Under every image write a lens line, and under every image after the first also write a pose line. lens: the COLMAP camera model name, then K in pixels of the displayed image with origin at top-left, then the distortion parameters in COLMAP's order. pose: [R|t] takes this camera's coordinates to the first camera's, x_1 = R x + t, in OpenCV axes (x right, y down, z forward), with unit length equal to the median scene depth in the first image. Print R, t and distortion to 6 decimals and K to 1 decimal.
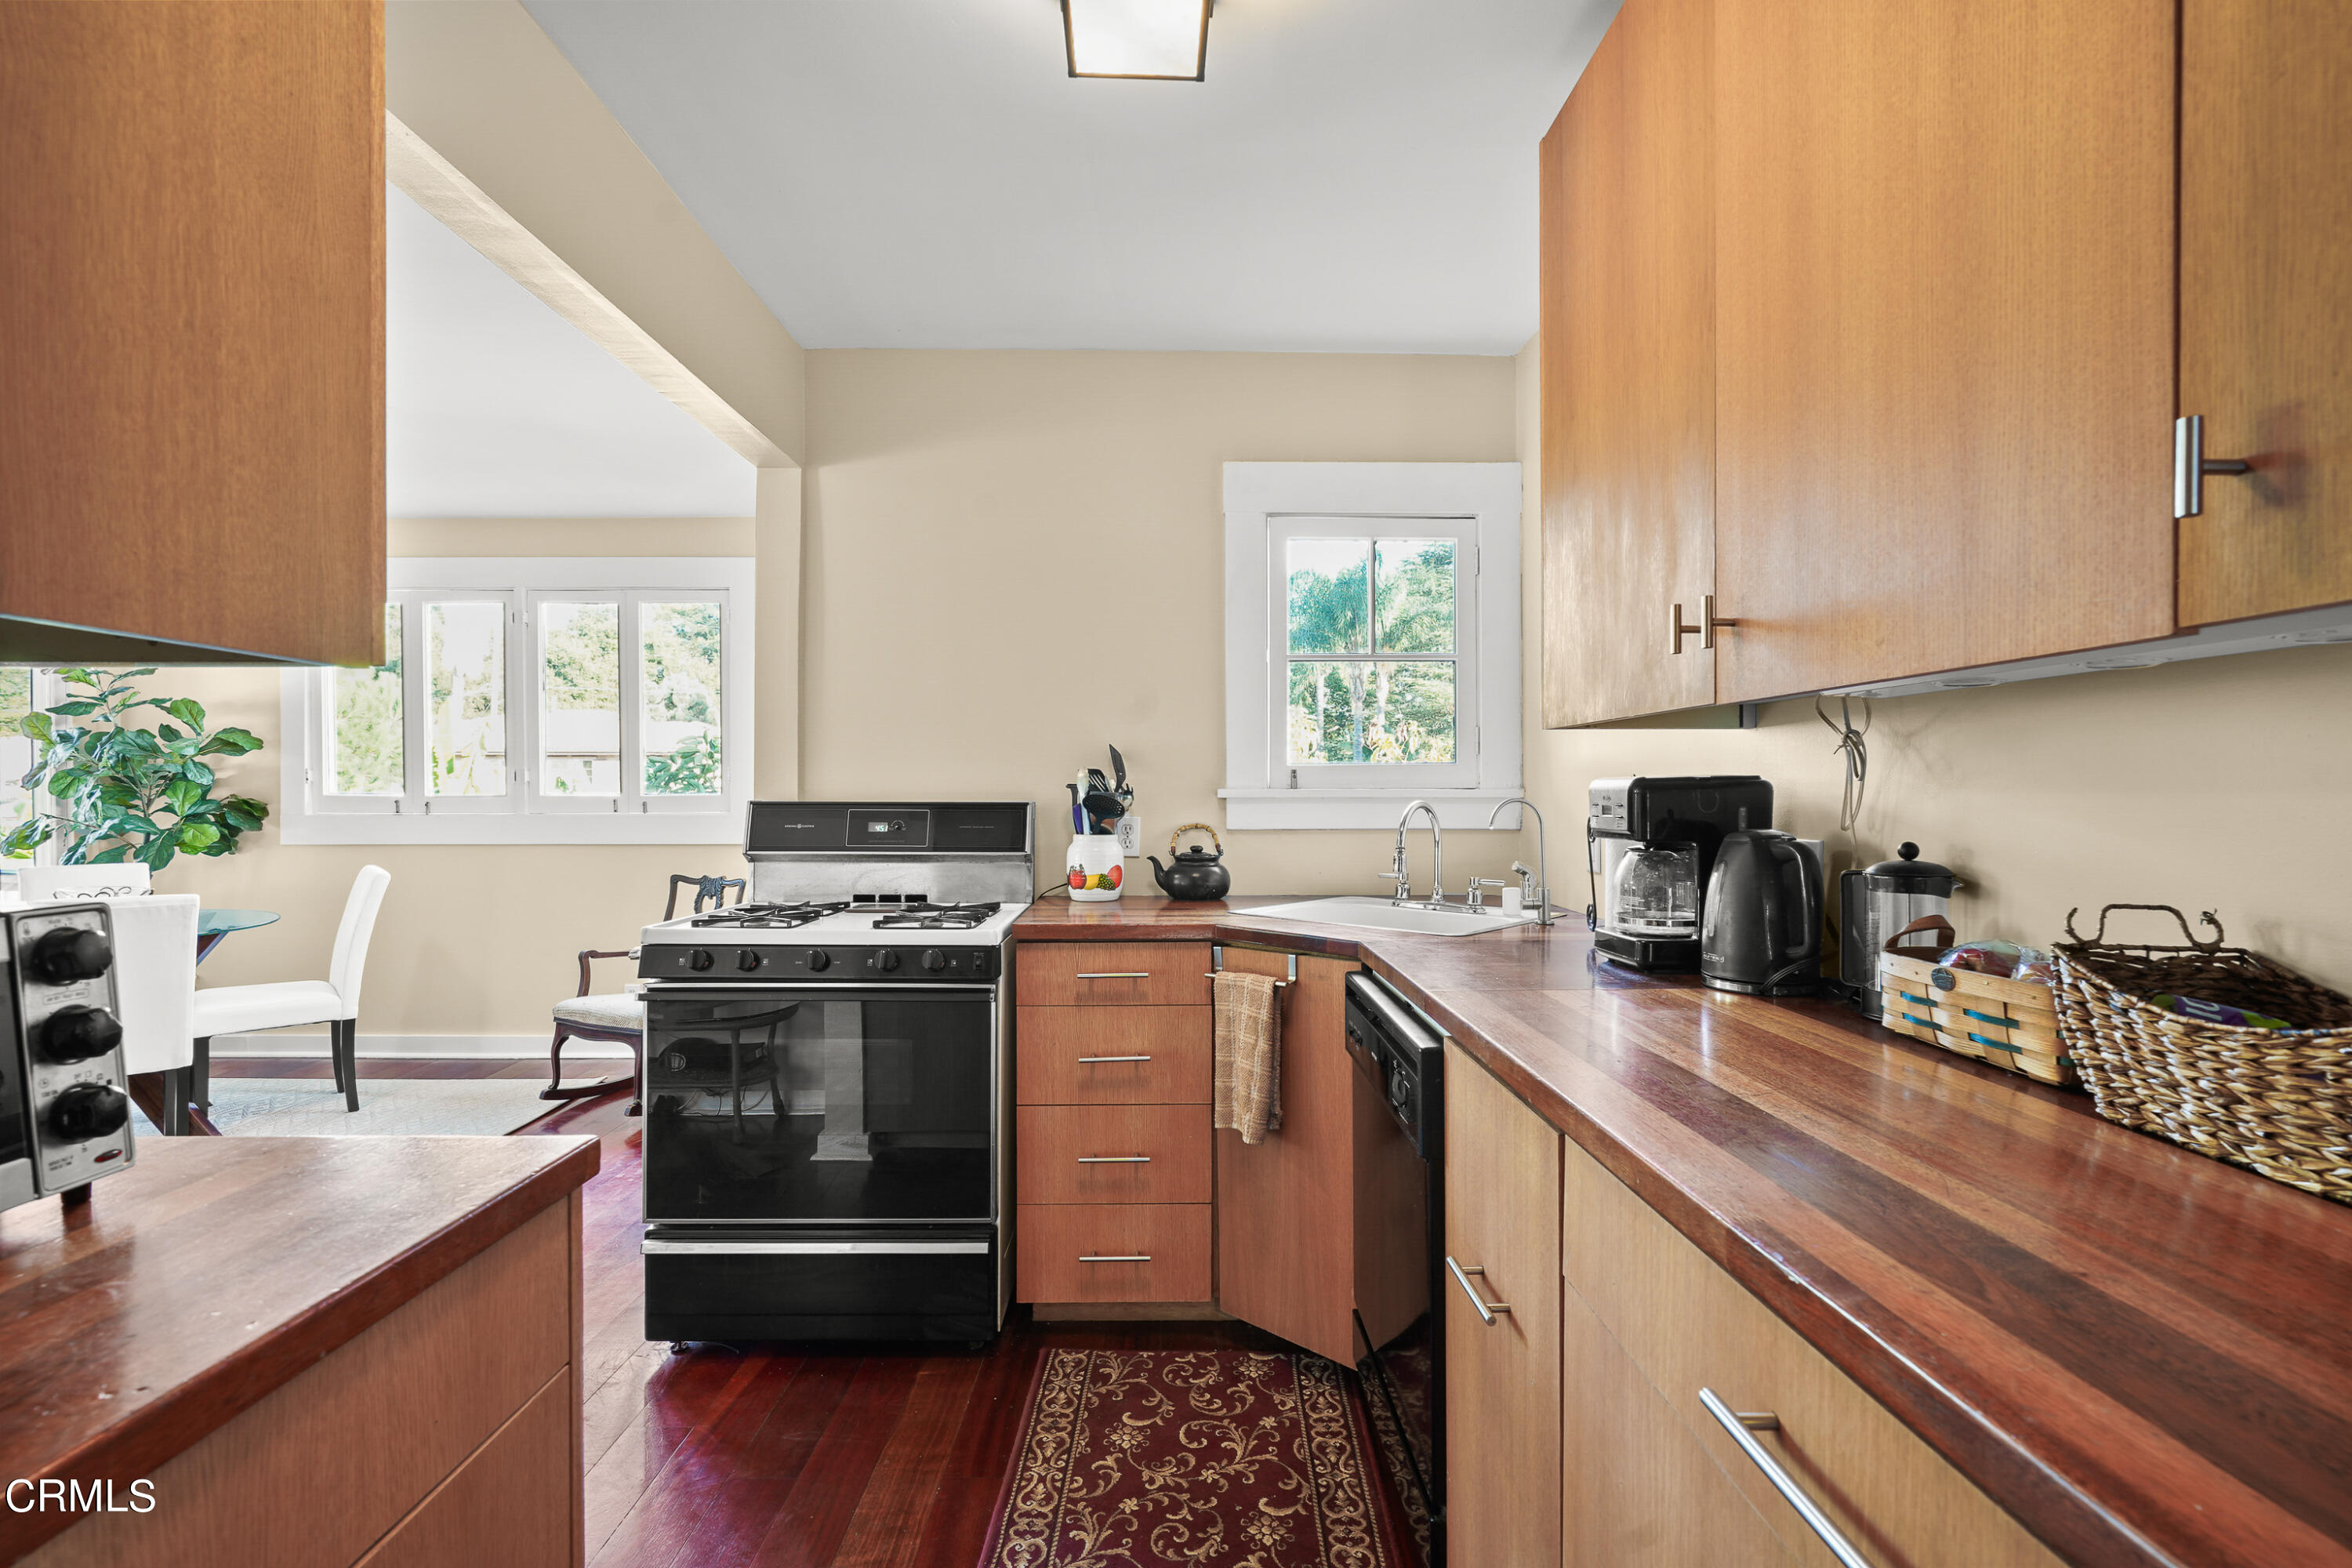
lens RADIAL K [[1068.0, 0, 1176.7], [0, 1068.0, 788.9], [0, 0, 1]] dist [0.000715, -0.000640]
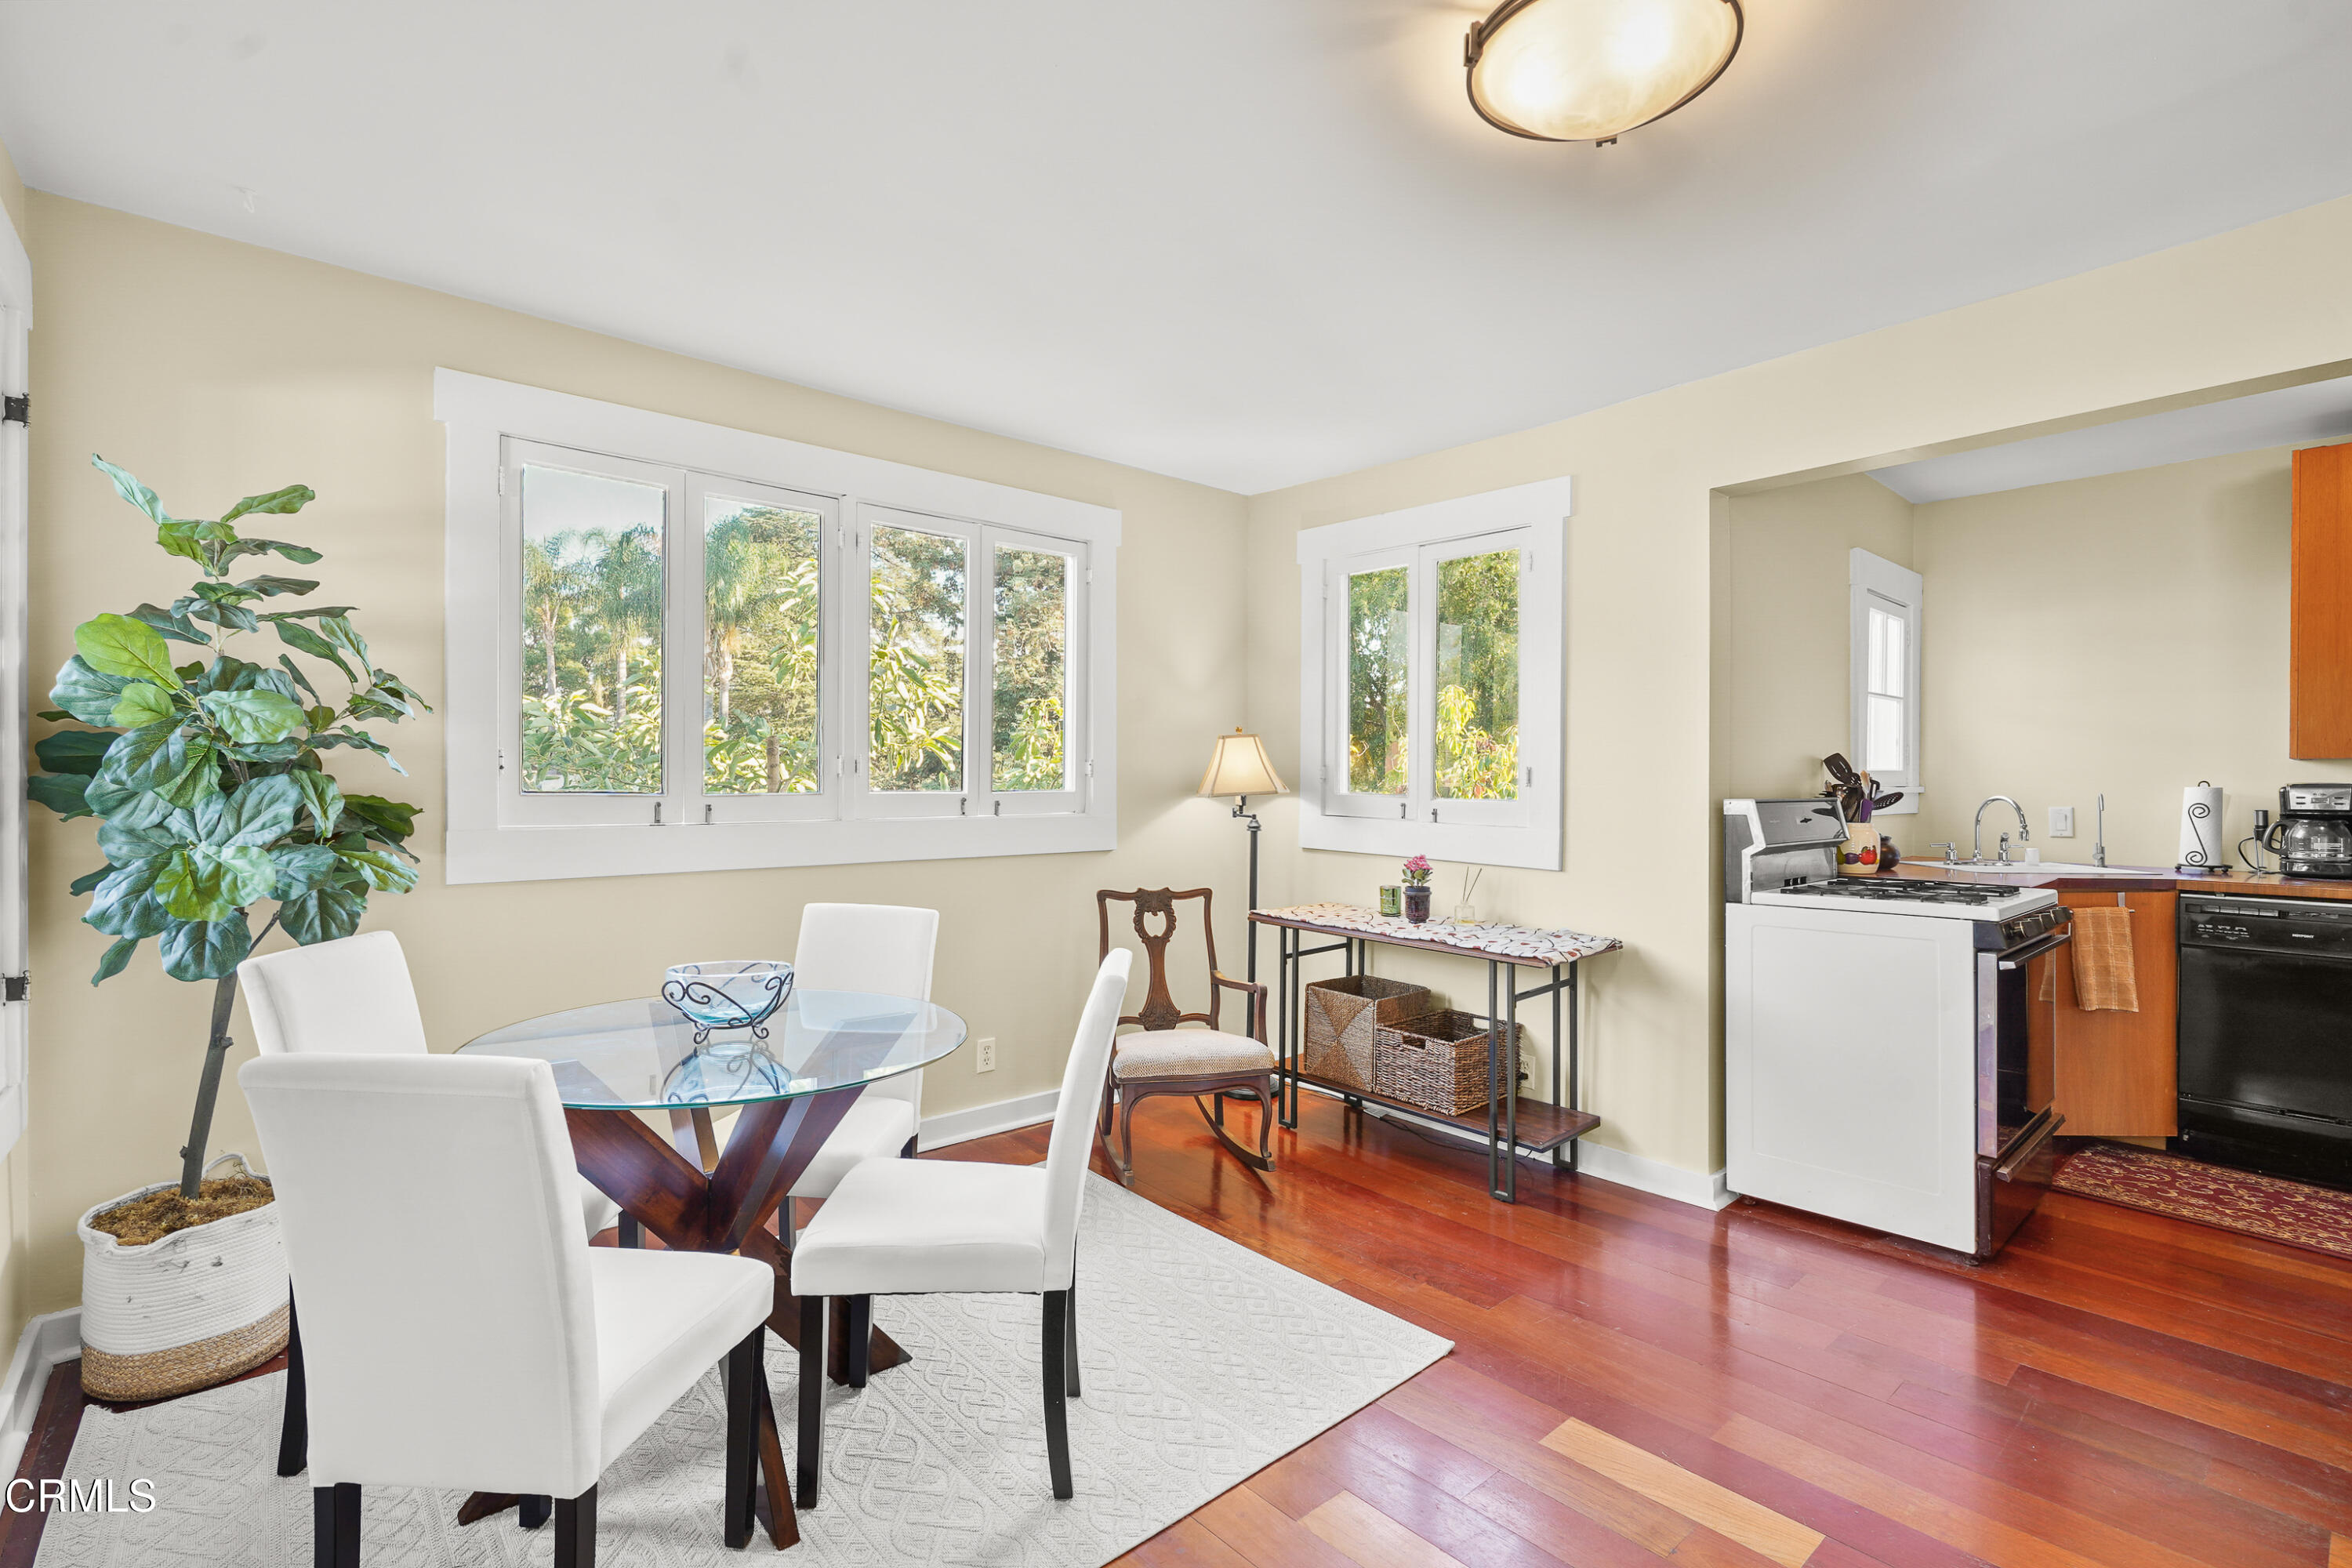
lens RADIAL K [[1068.0, 0, 1171.7], [0, 1068.0, 782.4], [0, 0, 1]] dist [0.000715, -0.000640]
pose [[0.757100, 0.002166, 0.653296, -2.187392], [-0.003441, 0.999994, 0.000672, -0.007131], [-0.653290, -0.002757, 0.757102, 0.780043]]
